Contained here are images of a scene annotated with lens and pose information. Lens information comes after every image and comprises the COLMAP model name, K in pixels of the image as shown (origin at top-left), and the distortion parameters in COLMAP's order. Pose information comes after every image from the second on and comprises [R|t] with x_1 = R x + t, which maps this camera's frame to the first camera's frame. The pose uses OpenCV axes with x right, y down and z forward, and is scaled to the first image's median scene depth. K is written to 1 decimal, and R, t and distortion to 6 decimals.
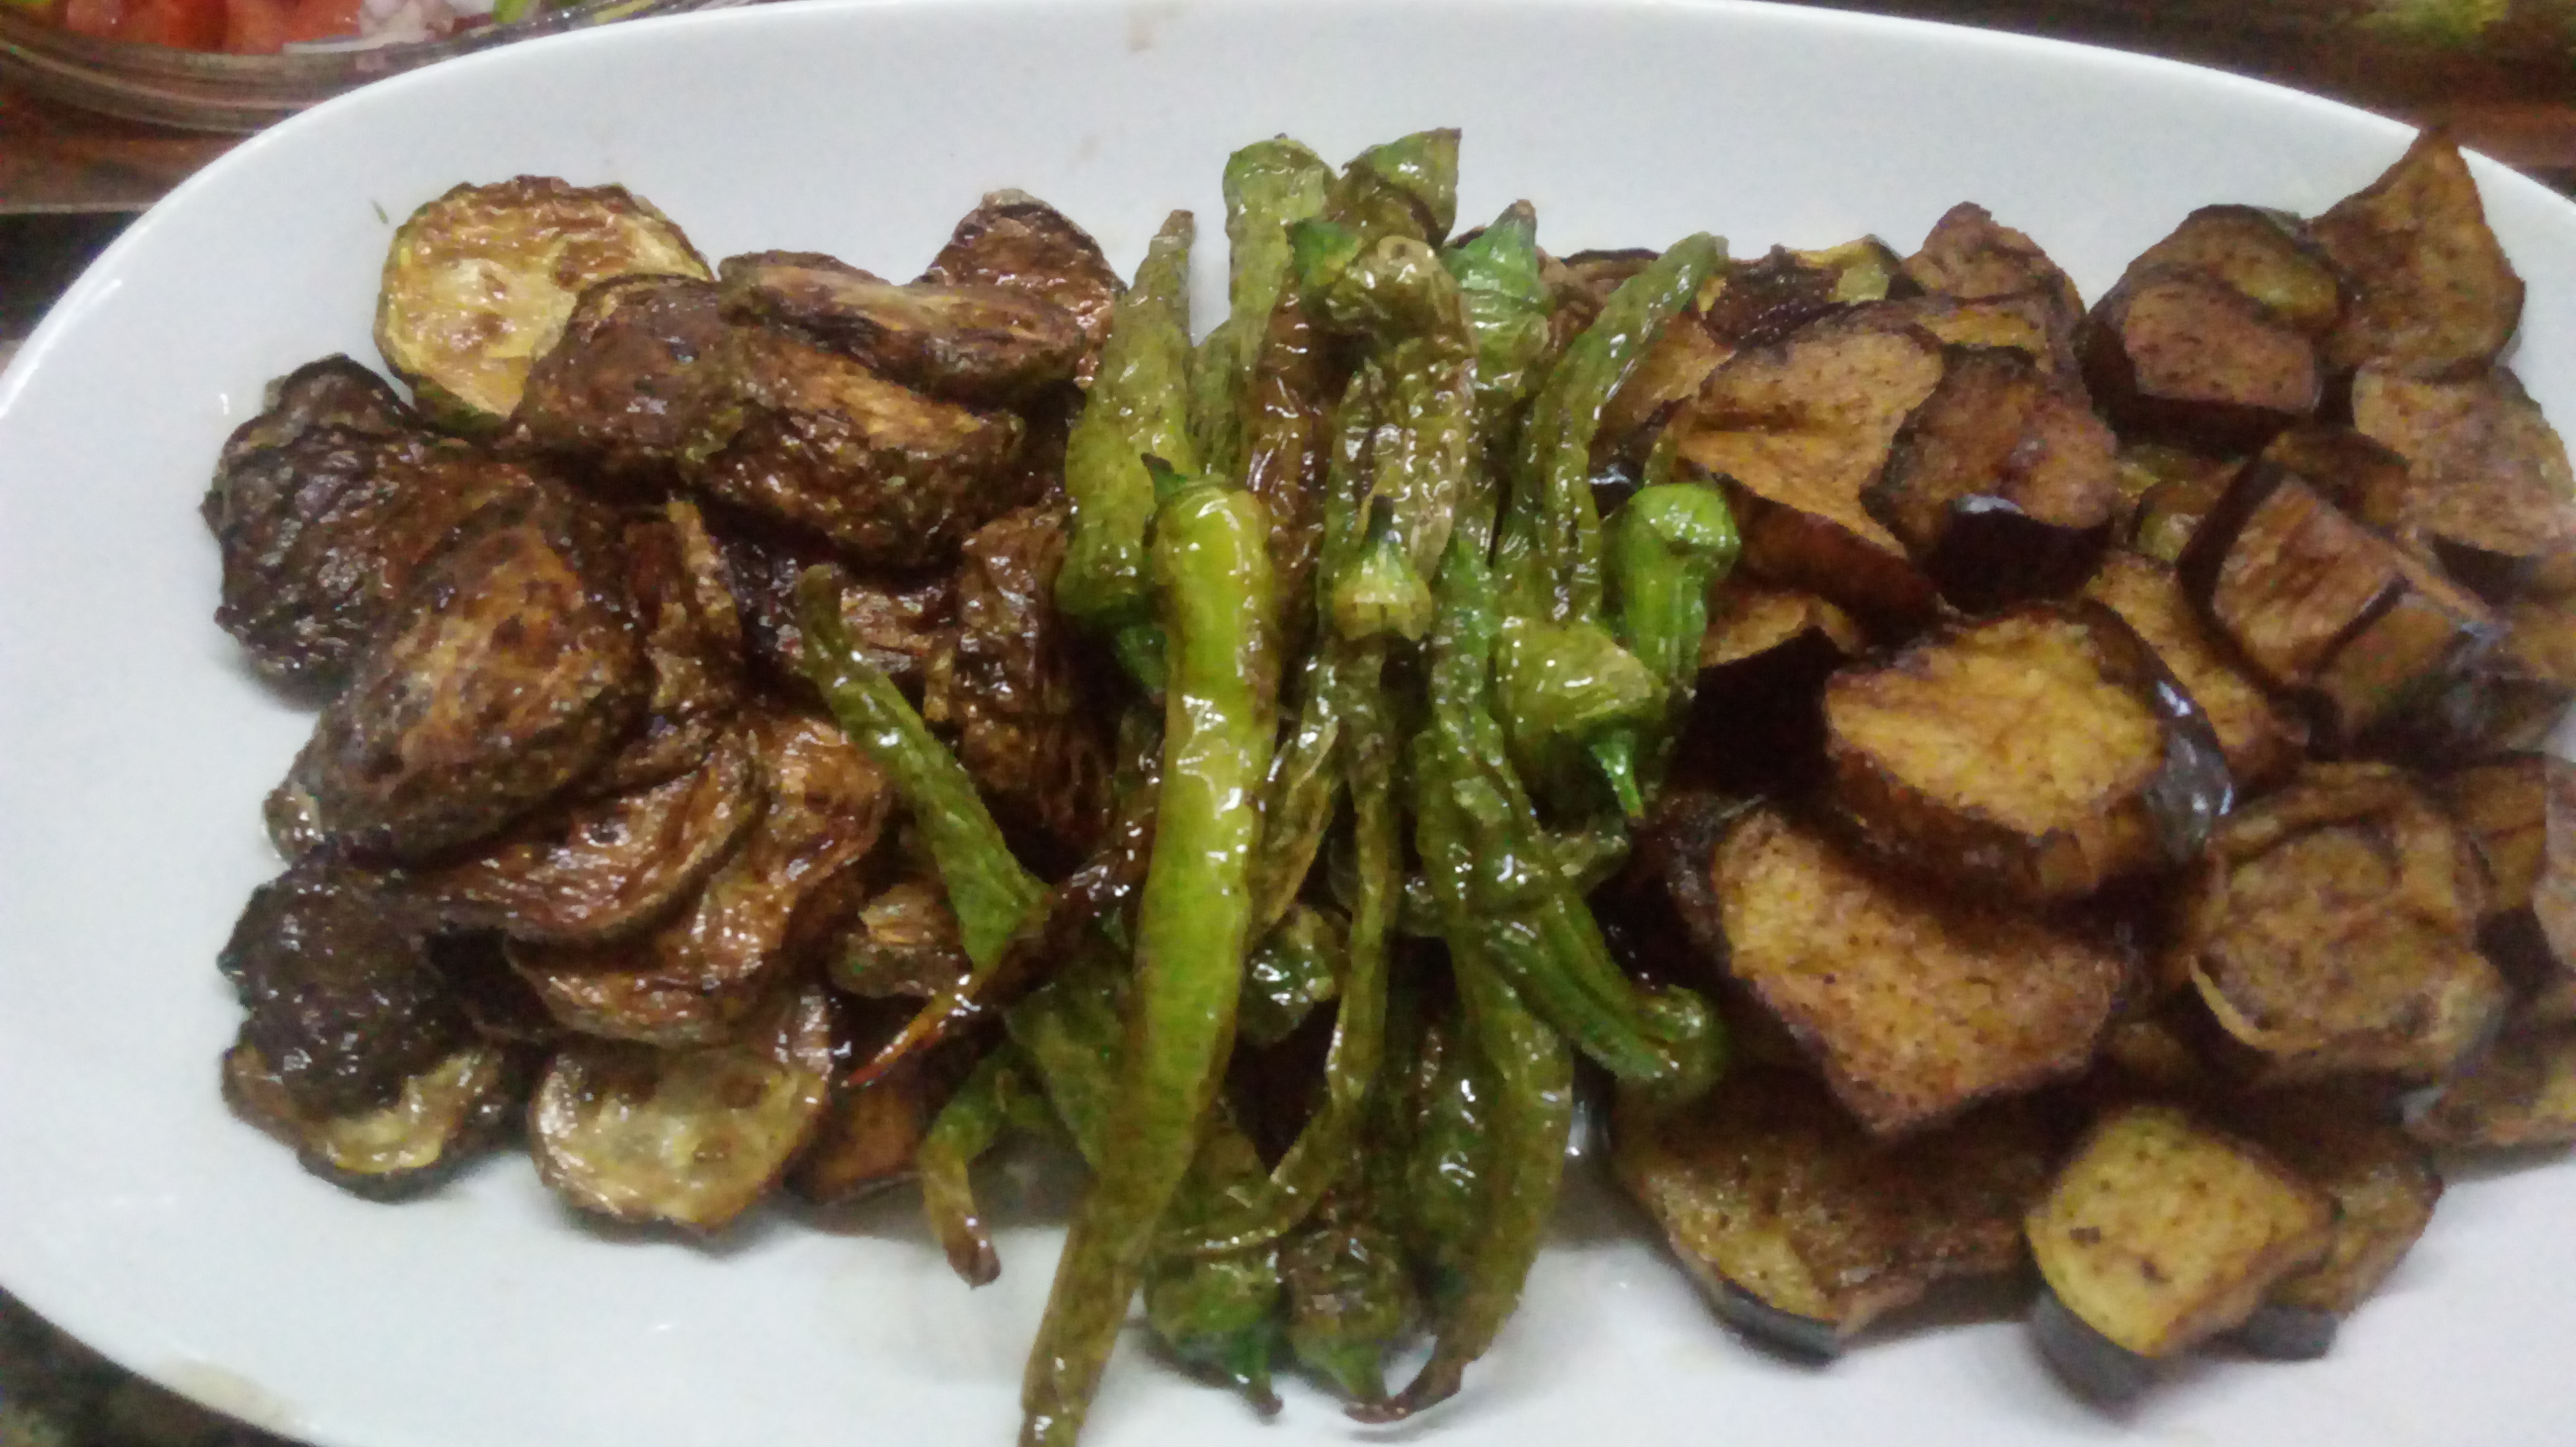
lens RADIAL K [[2017.4, 0, 1288.0], [0, 2017.4, 723.5], [0, 0, 1]] dist [0.151829, -0.283036]
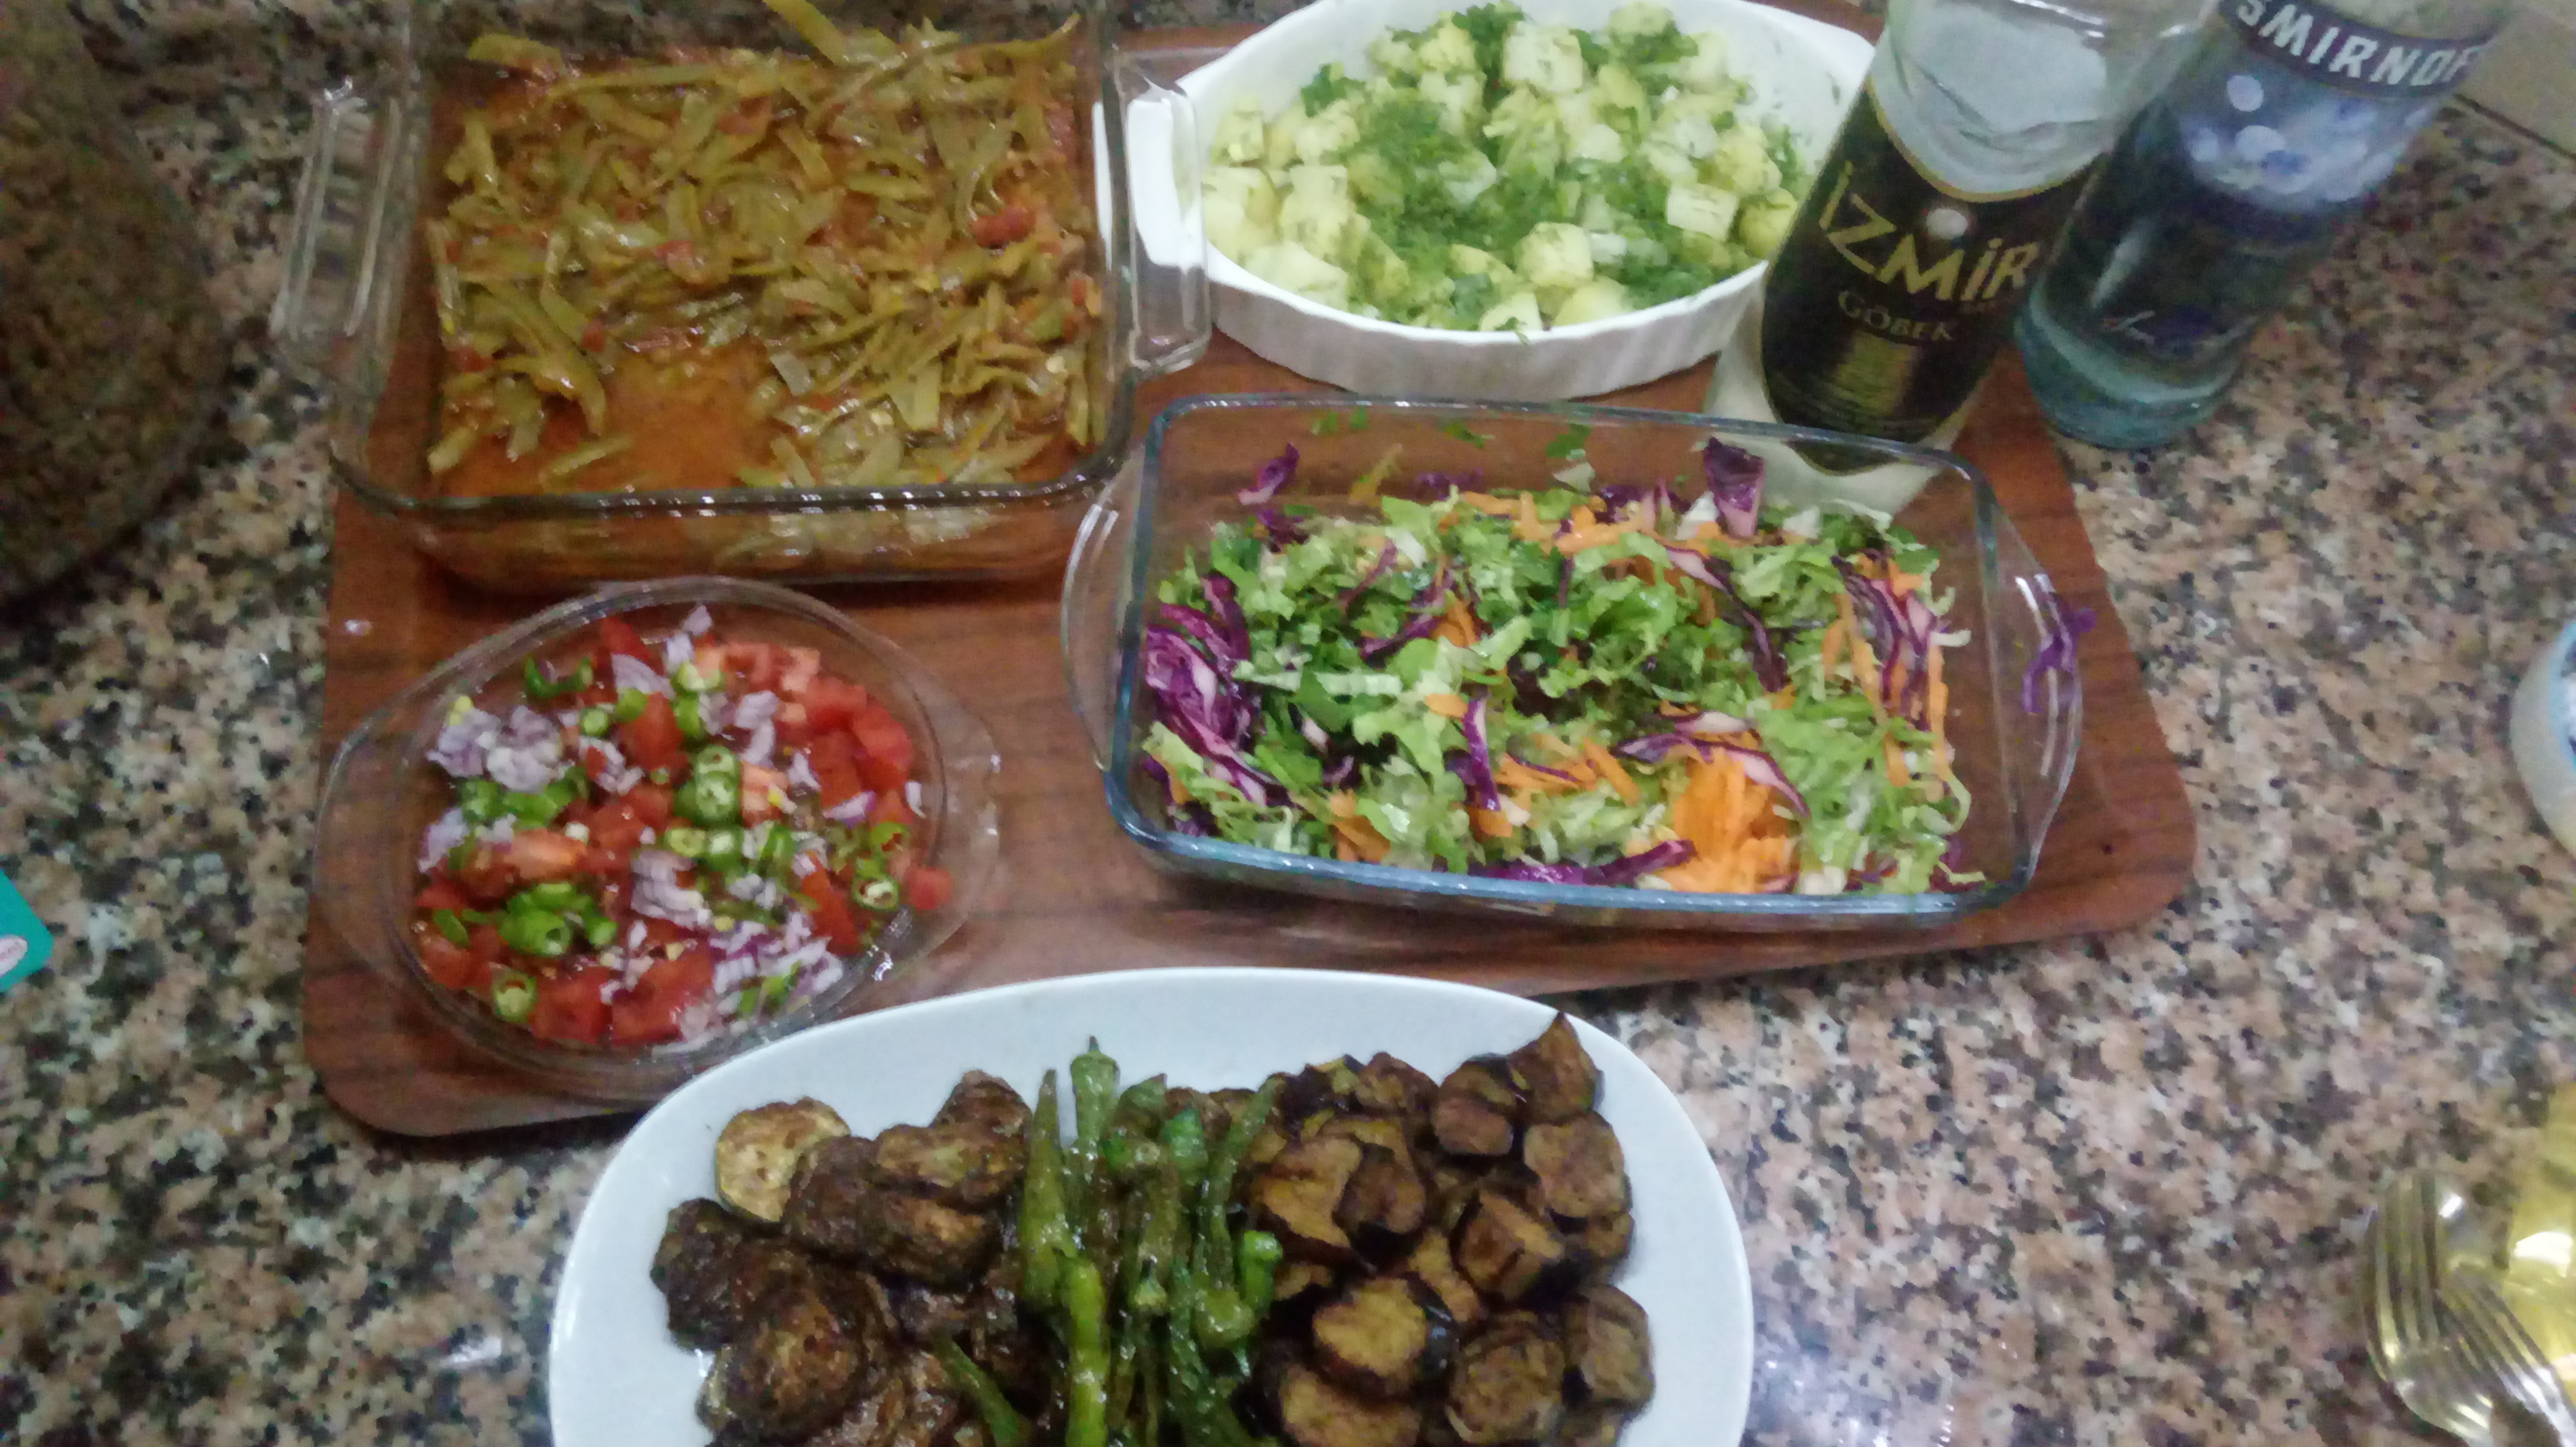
lens RADIAL K [[2017.4, 0, 1288.0], [0, 2017.4, 723.5], [0, 0, 1]] dist [0.151829, -0.283036]
pose [[0.992664, -0.080019, 0.090637, 0.044658], [0.080055, 0.996785, 0.003242, -0.765047], [-0.090605, 0.004037, 0.995879, -1.594021]]
